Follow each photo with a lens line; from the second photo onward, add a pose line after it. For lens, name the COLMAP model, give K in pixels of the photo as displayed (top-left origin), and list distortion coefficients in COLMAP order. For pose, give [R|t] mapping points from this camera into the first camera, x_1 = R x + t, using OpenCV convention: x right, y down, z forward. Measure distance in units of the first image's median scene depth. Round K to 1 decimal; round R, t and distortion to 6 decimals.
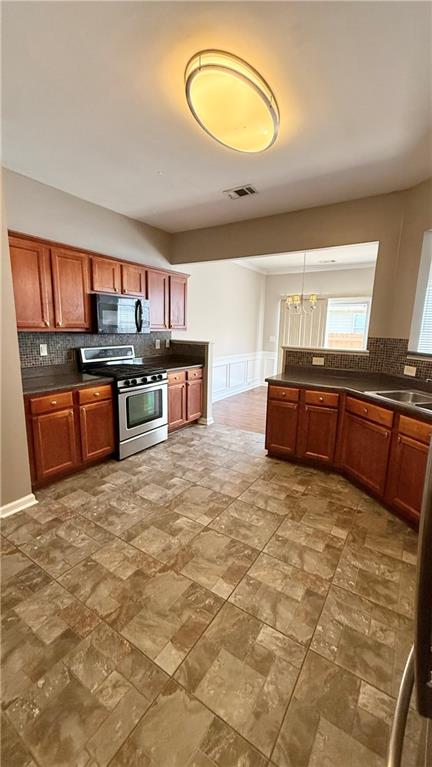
lens RADIAL K [[306.1, 0, 216.3], [0, 306.1, 383.0], [0, 0, 1]] dist [0.000932, 0.000088]
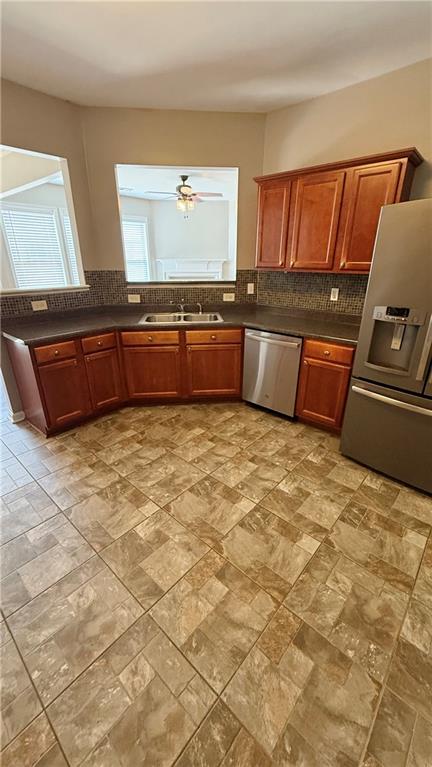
lens RADIAL K [[306.1, 0, 216.3], [0, 306.1, 383.0], [0, 0, 1]] dist [0.000932, 0.000088]
pose [[0.149478, -0.395866, 0.906061, -0.551126], [0.182908, 0.911612, 0.368115, -0.128338], [-0.971700, 0.110701, 0.208673, 0.515766]]
